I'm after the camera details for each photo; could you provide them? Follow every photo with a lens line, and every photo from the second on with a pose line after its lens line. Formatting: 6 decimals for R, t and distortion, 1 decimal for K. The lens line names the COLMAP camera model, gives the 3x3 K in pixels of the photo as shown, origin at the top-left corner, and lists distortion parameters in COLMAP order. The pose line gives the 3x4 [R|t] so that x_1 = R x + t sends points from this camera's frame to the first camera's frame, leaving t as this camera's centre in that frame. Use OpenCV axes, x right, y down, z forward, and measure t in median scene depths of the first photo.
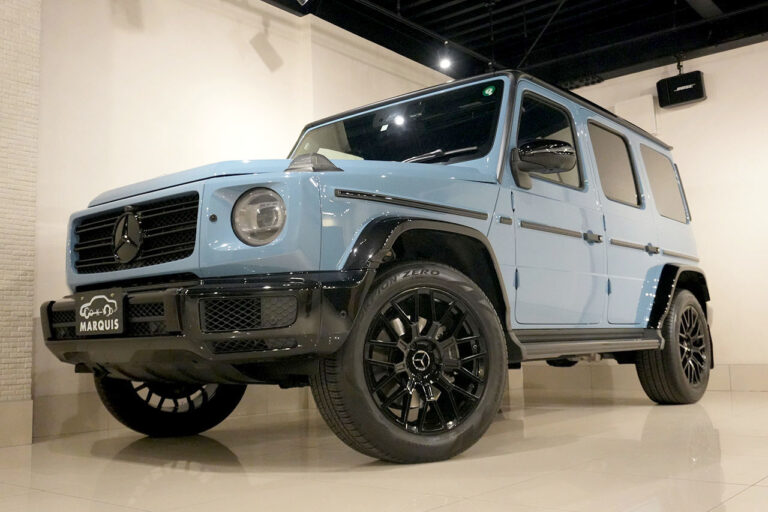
lens RADIAL K [[797.1, 0, 384.5], [0, 797.1, 254.3], [0, 0, 1]] dist [-0.029512, 0.000000]
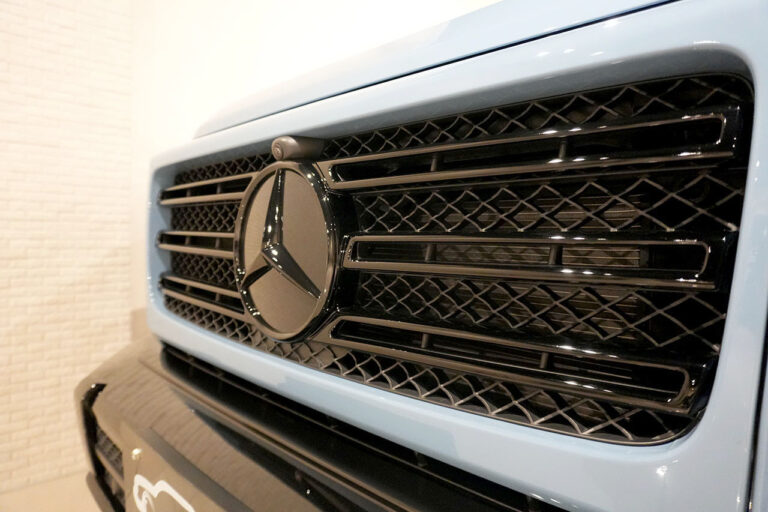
lens RADIAL K [[529.3, 0, 384.3], [0, 529.3, 256.3], [0, 0, 1]] dist [-0.025216, 0.008135]
pose [[0.991279, 0.046128, -0.123439, -0.253751], [-0.026683, 0.987589, 0.154774, -0.048022], [0.129047, -0.150131, 0.980208, 0.787732]]
